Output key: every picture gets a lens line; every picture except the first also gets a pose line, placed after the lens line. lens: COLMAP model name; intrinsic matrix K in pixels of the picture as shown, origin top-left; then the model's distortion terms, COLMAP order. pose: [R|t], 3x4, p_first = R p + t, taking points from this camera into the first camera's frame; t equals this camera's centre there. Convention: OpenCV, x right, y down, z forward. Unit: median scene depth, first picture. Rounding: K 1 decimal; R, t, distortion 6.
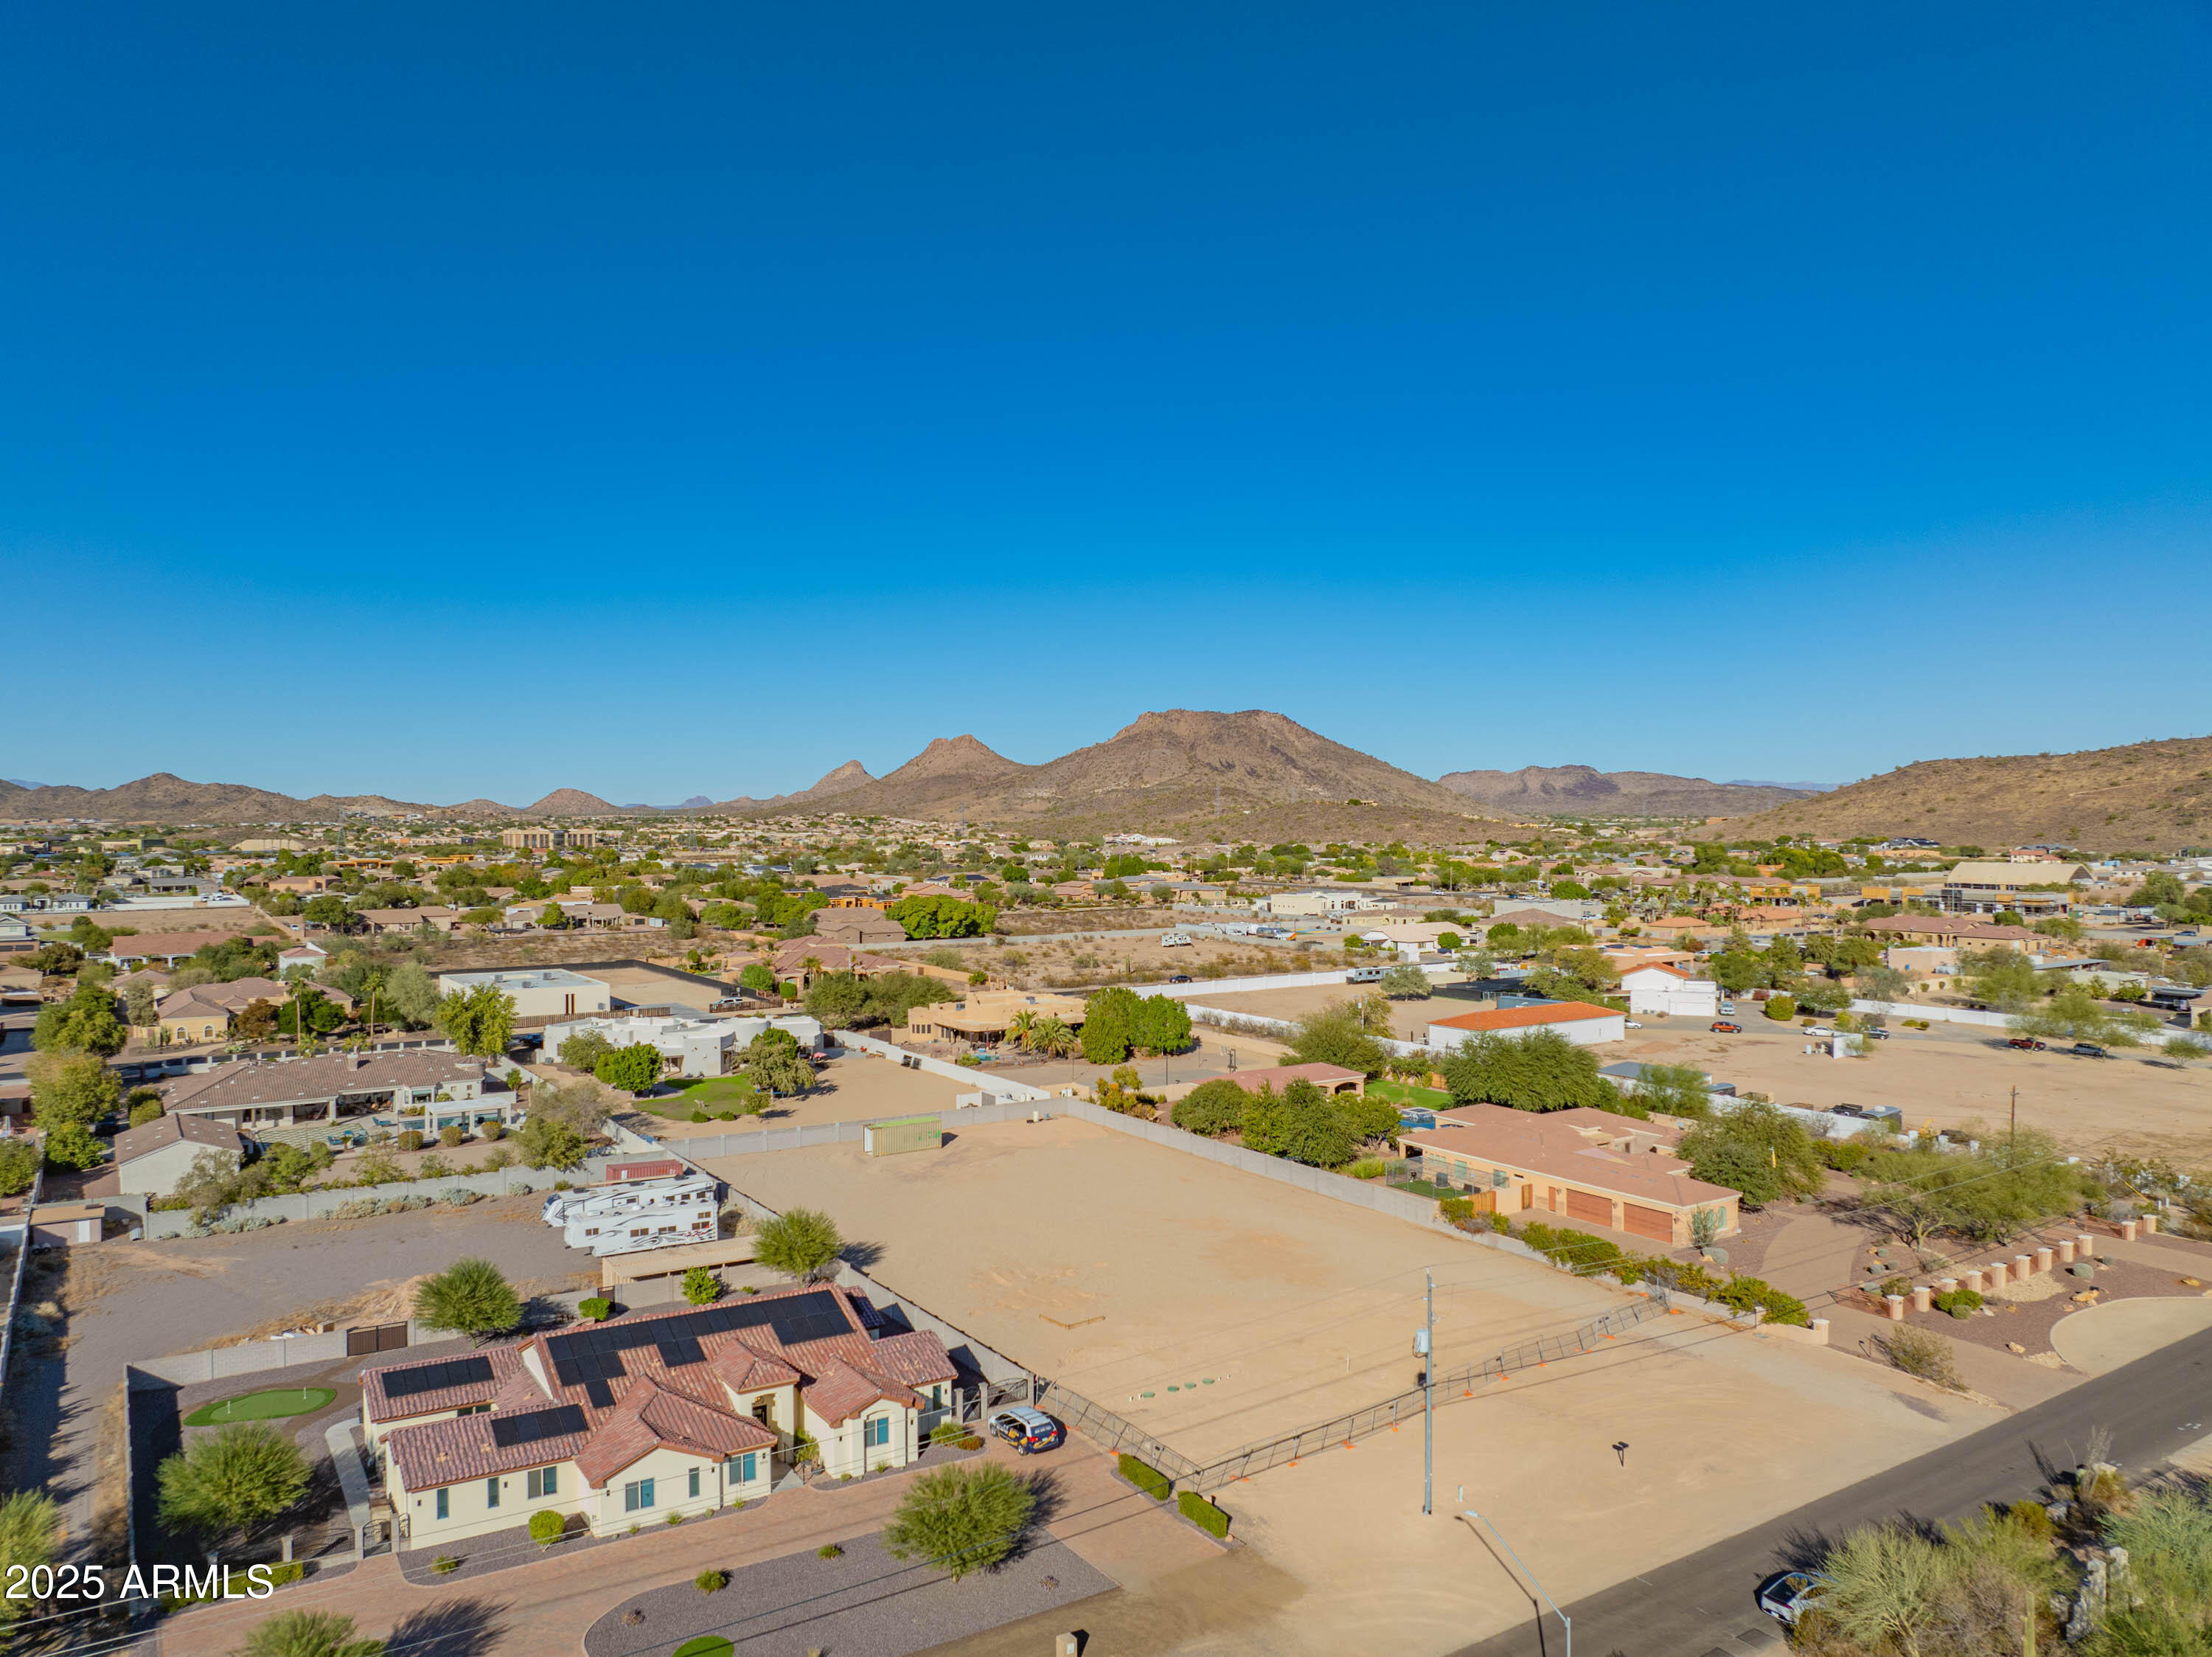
lens RADIAL K [[1556.1, 0, 1094.0], [0, 1556.1, 831.4], [0, 0, 1]] dist [-0.034424, 0.001835]
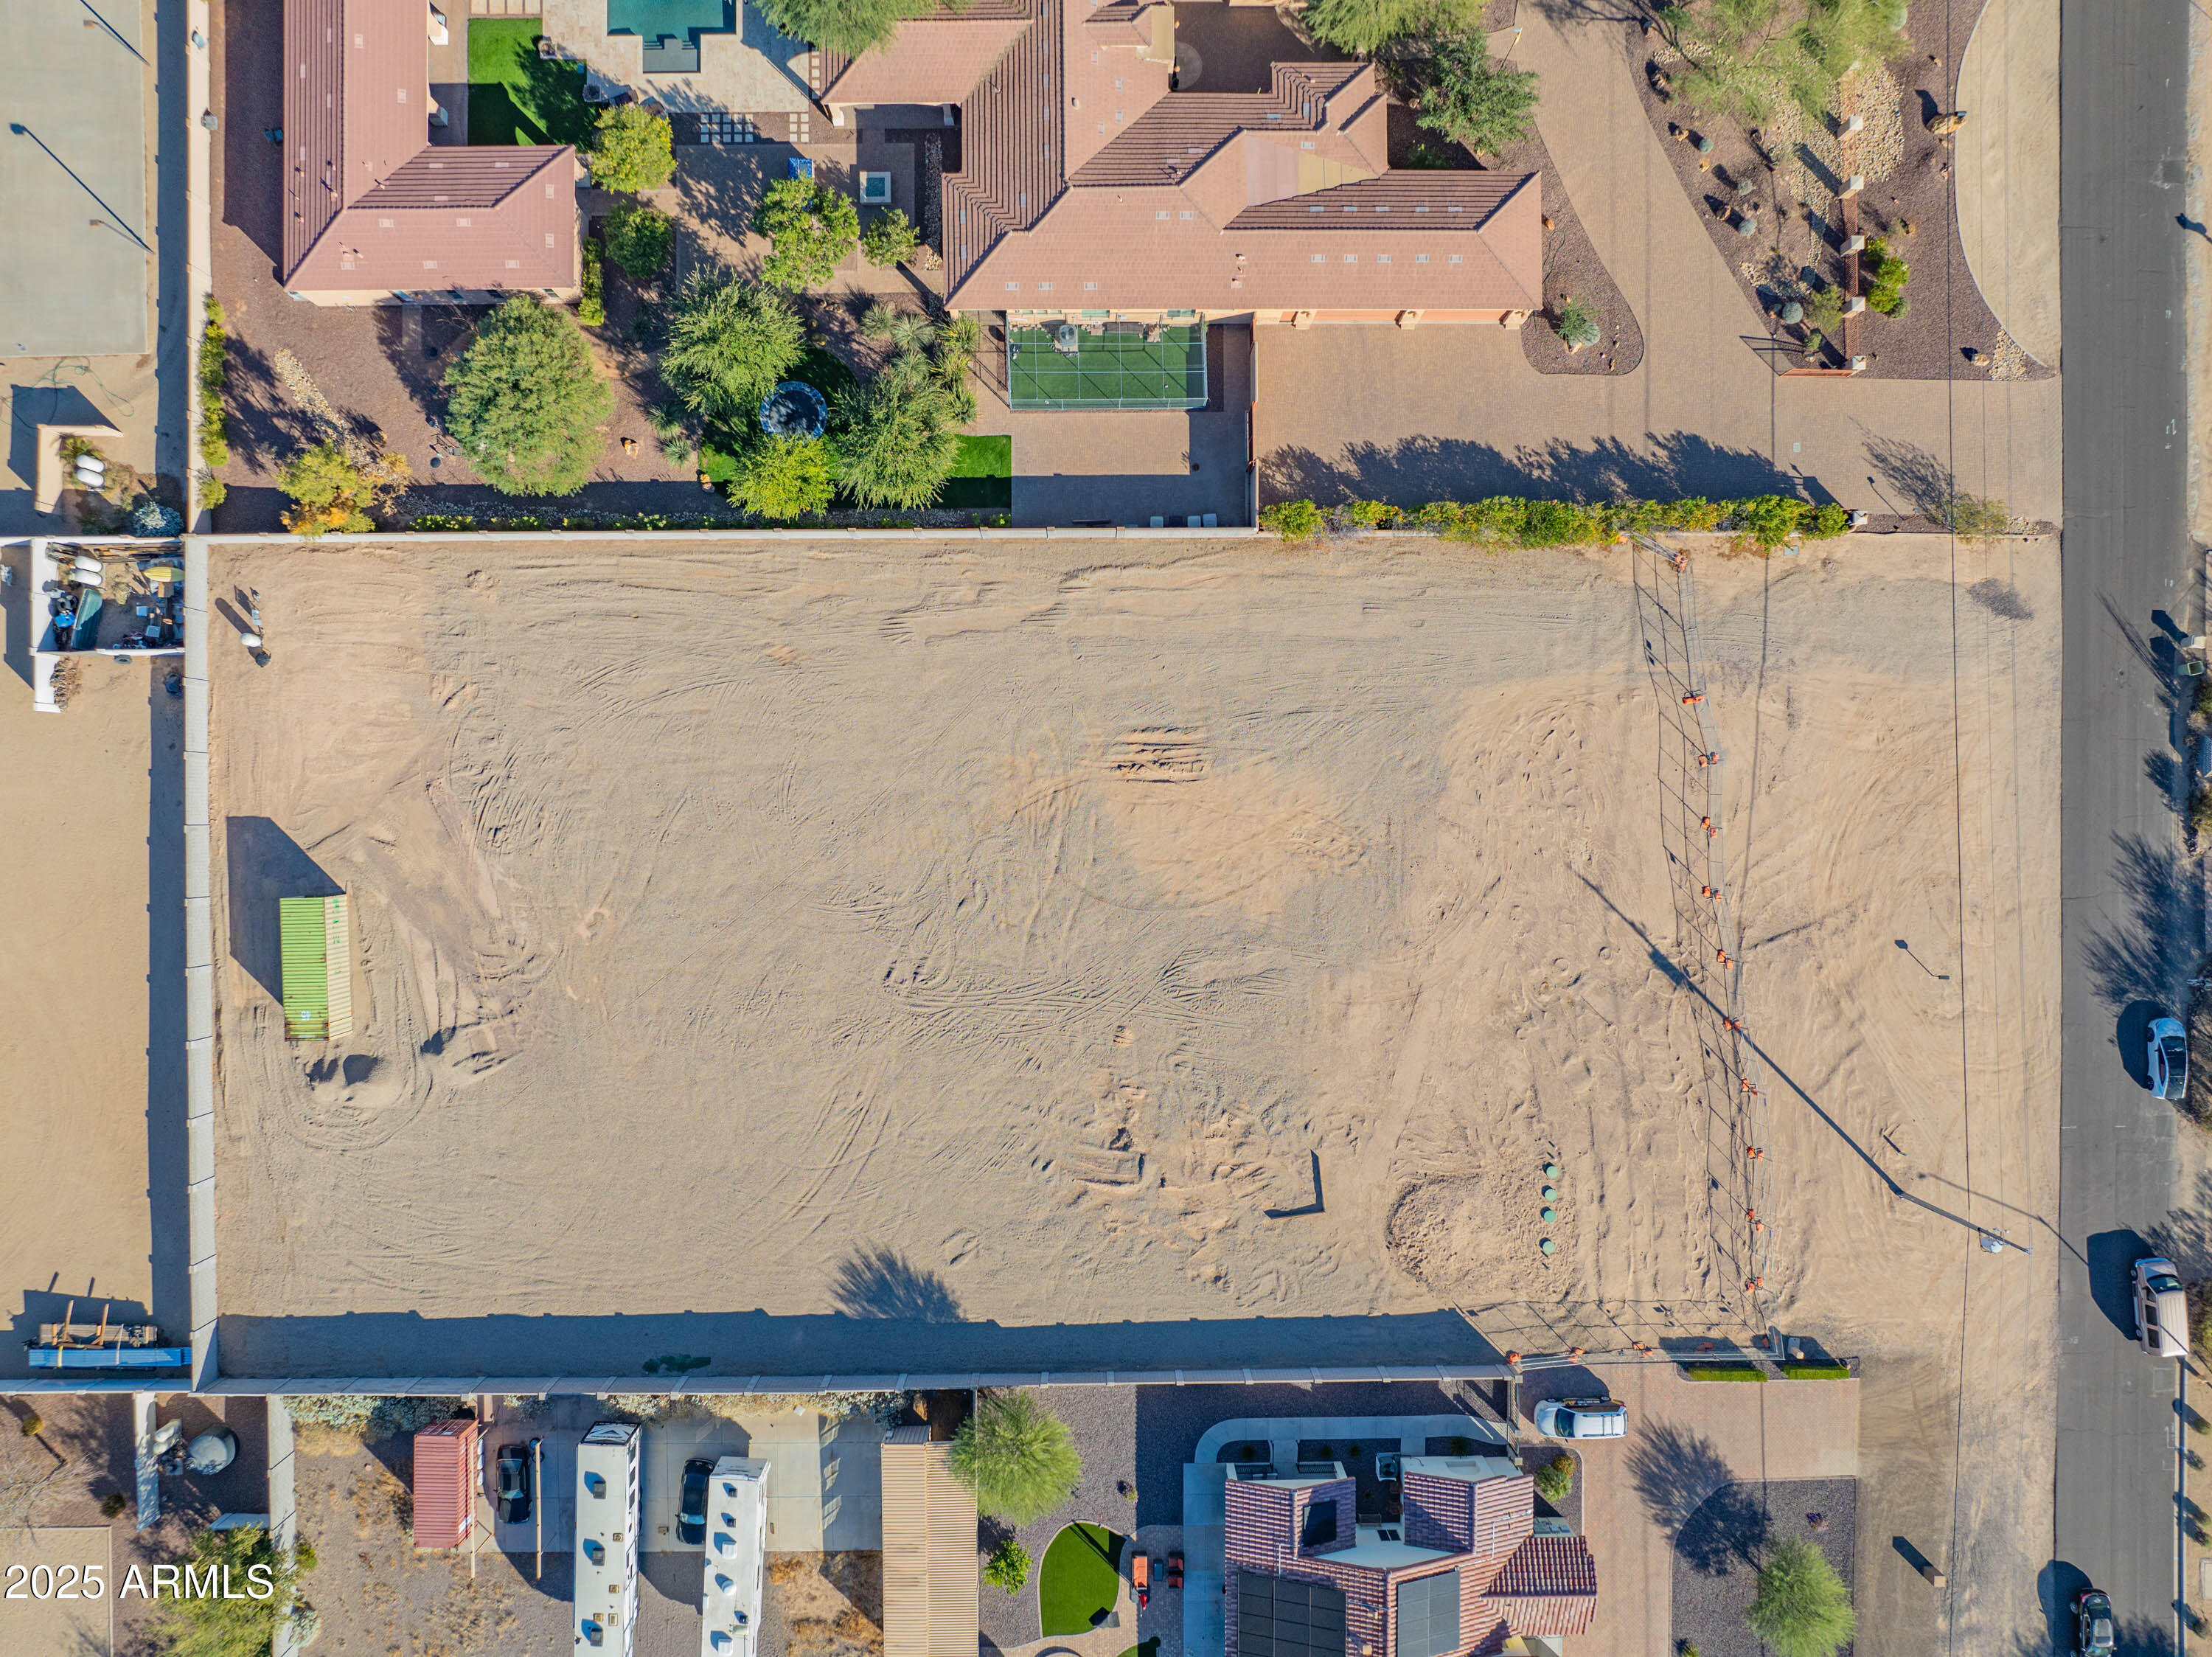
lens RADIAL K [[1556.1, 0, 1102.2], [0, 1556.1, 809.0], [0, 0, 1]] dist [-0.034424, 0.001835]
pose [[0.533541, -0.845755, 0.005789, 0.008229], [-0.011017, -0.000105, 0.999939, -0.043747], [-0.845703, -0.533572, -0.009374, 0.102865]]
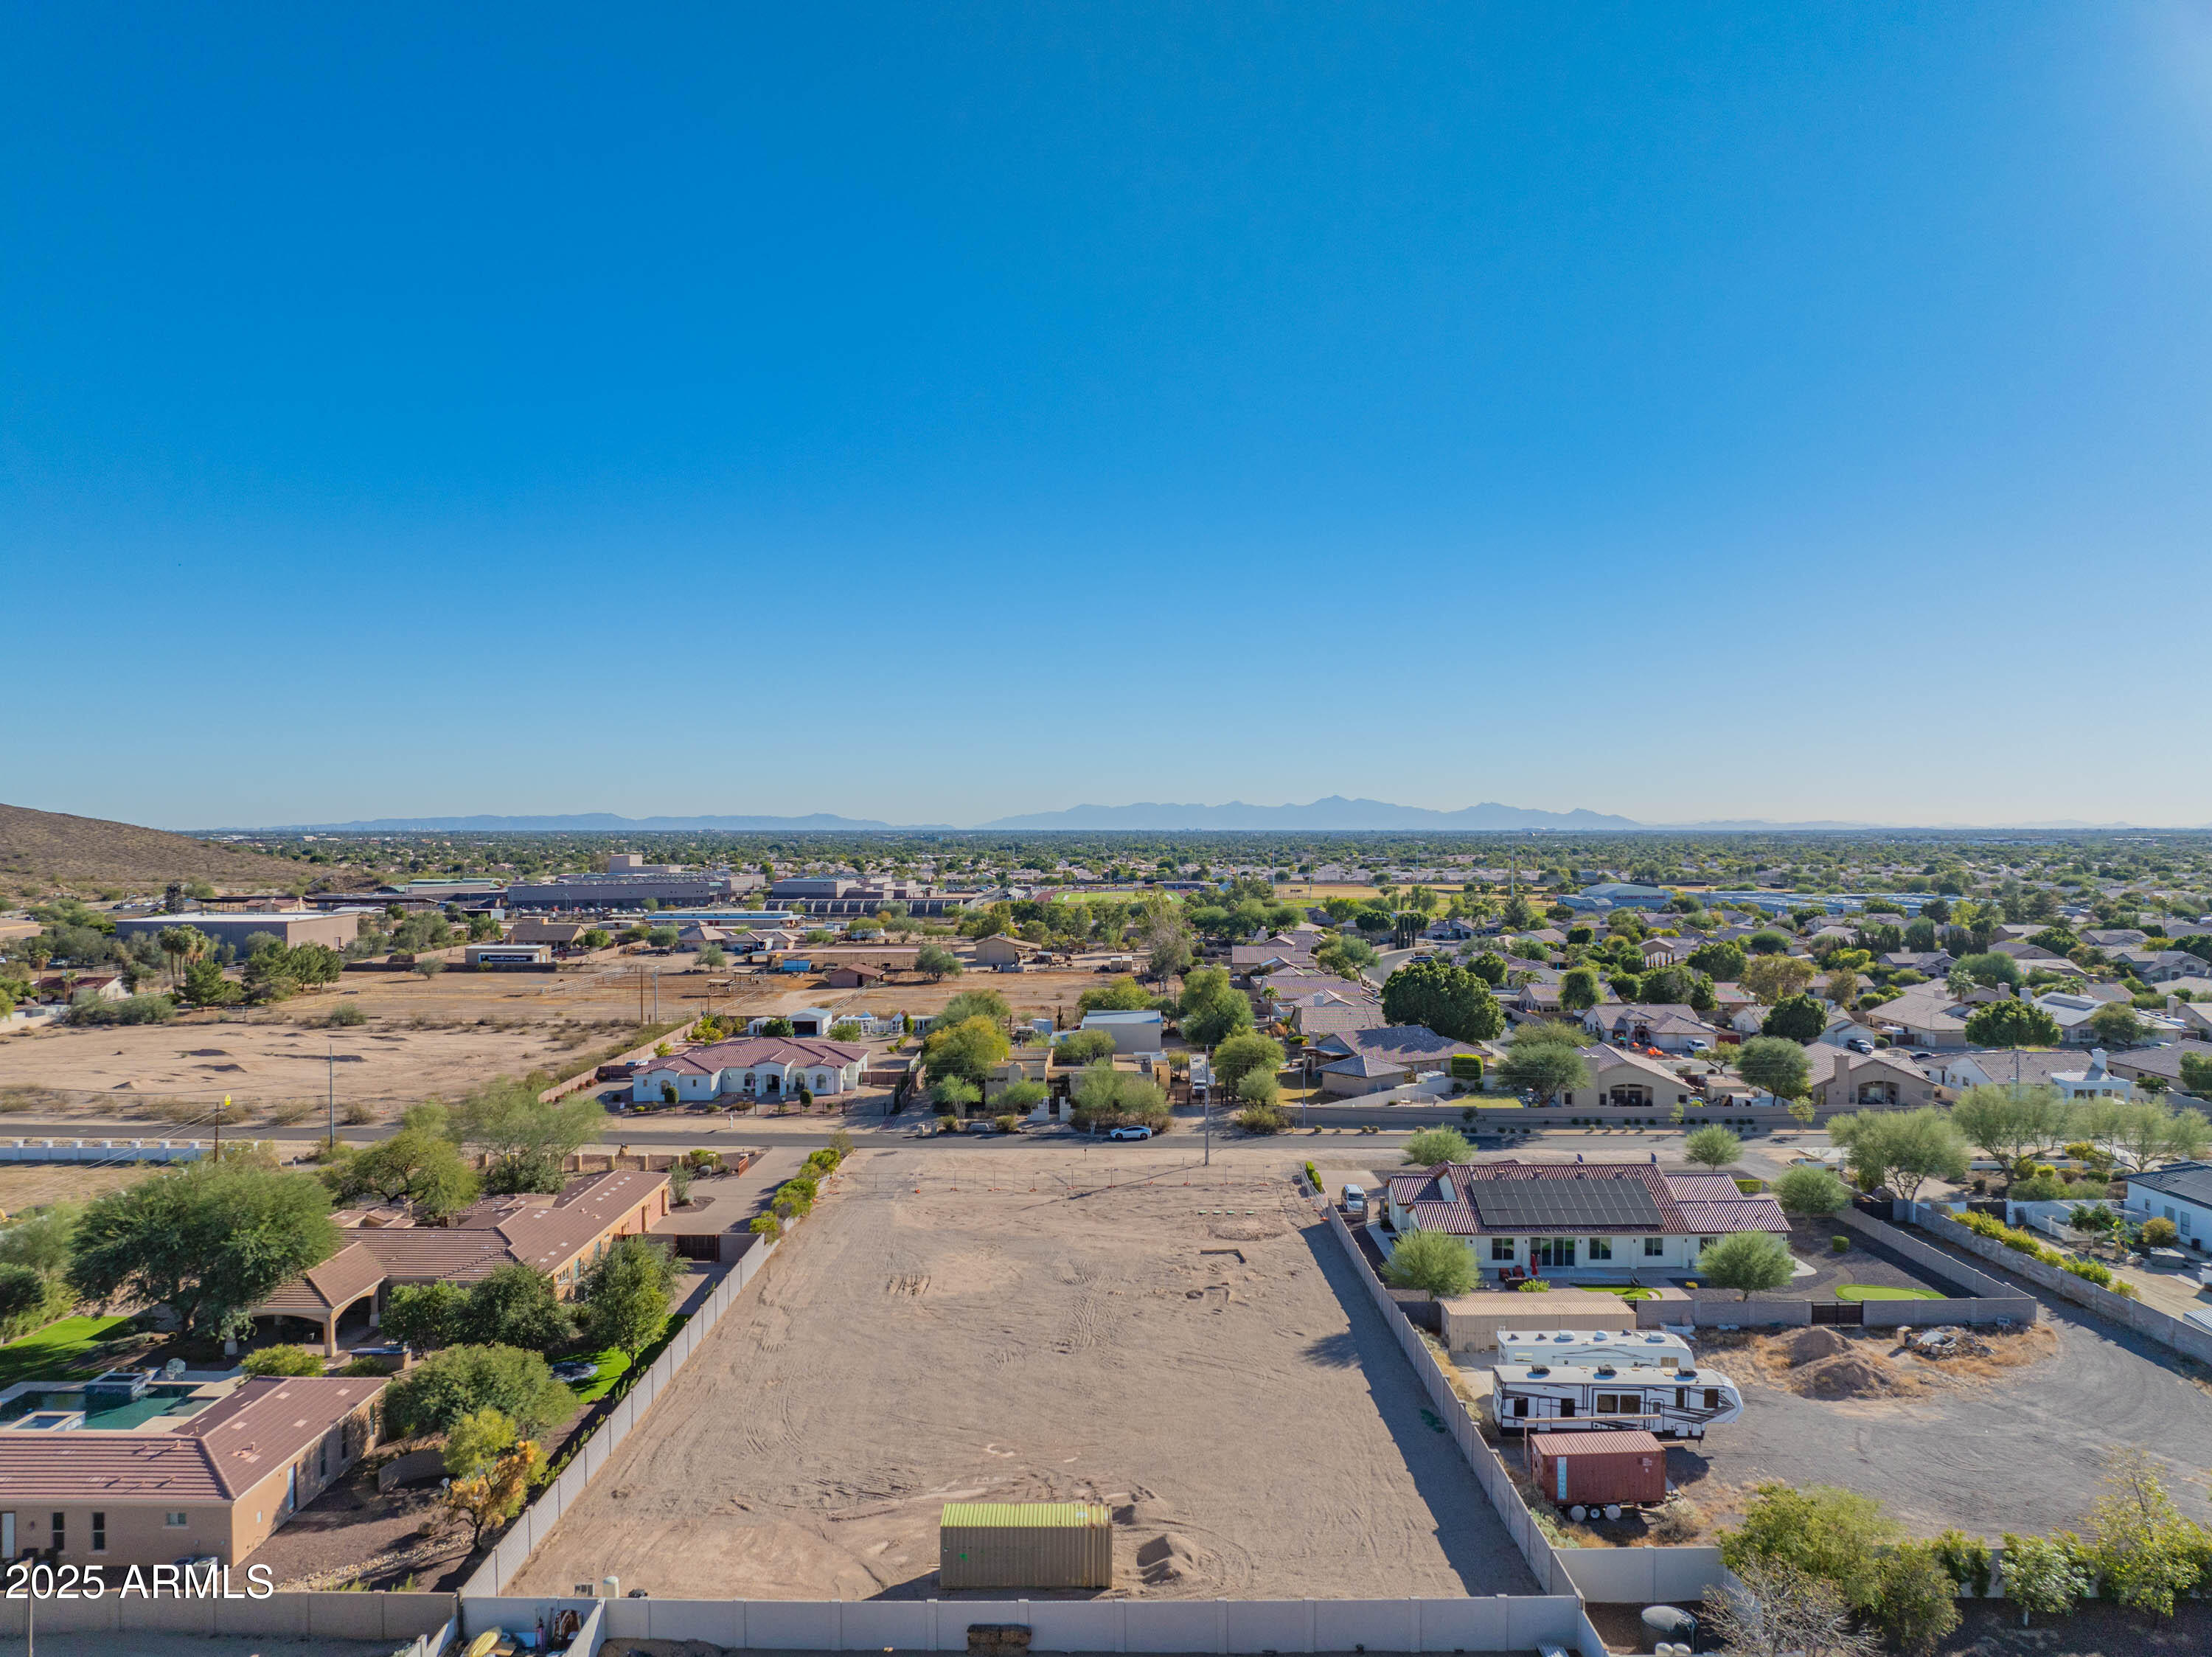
lens RADIAL K [[1556.1, 0, 1103.3], [0, 1556.1, 830.8], [0, 0, 1]] dist [-0.034424, 0.001835]
pose [[-0.841296, 0.003532, 0.540563, -0.049429], [0.009592, 0.999919, 0.008395, -0.001771], [-0.540490, 0.012247, -0.841262, 0.174456]]
